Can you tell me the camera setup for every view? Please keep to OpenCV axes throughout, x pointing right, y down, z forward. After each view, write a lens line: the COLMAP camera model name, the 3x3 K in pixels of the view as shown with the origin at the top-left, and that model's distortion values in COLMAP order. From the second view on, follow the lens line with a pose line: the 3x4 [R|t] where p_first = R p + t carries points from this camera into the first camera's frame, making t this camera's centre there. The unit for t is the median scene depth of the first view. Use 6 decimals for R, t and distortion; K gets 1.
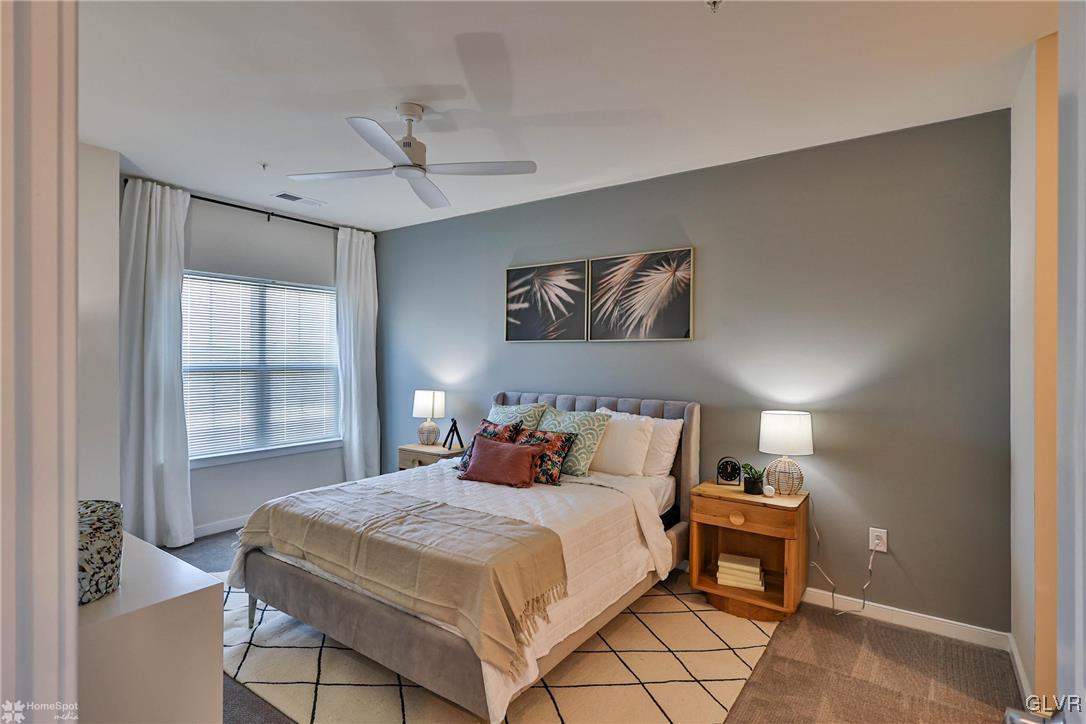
lens RADIAL K [[551.7, 0, 535.0], [0, 551.7, 355.5], [0, 0, 1]] dist [-0.004903, 0.002849]
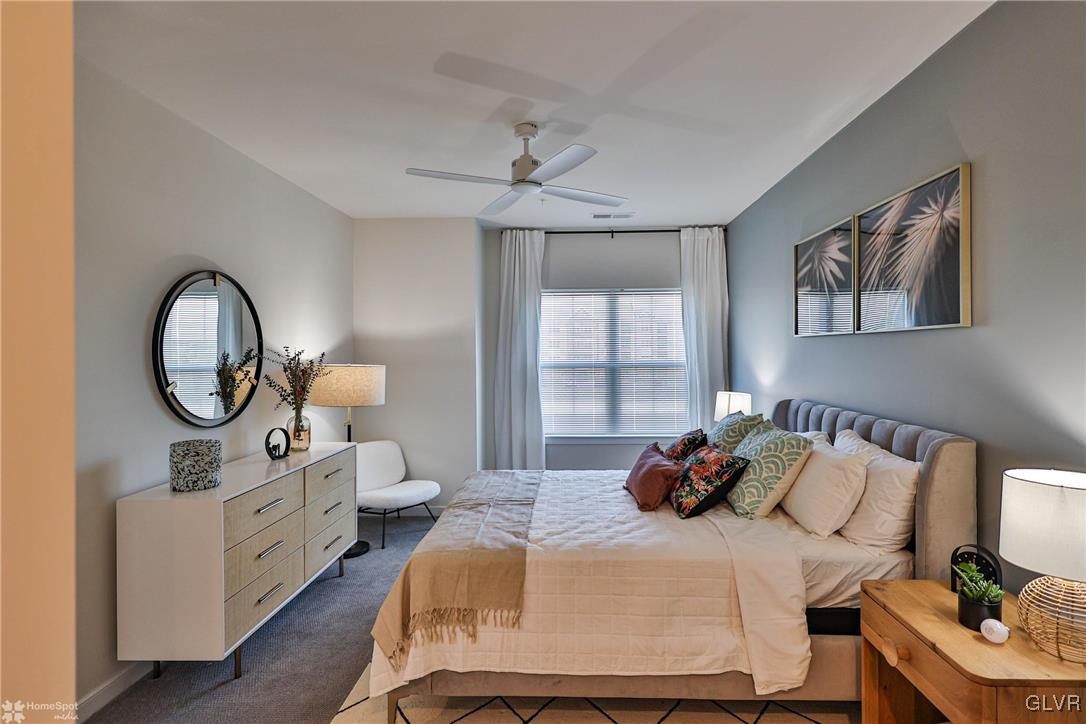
lens RADIAL K [[551.7, 0, 560.5], [0, 551.7, 342.4], [0, 0, 1]] dist [-0.004903, 0.002849]
pose [[0.558692, -0.023944, -0.829029, 0.482666], [0.014687, 0.999712, -0.018976, -0.006453], [0.829245, -0.001574, 0.558883, 0.314954]]
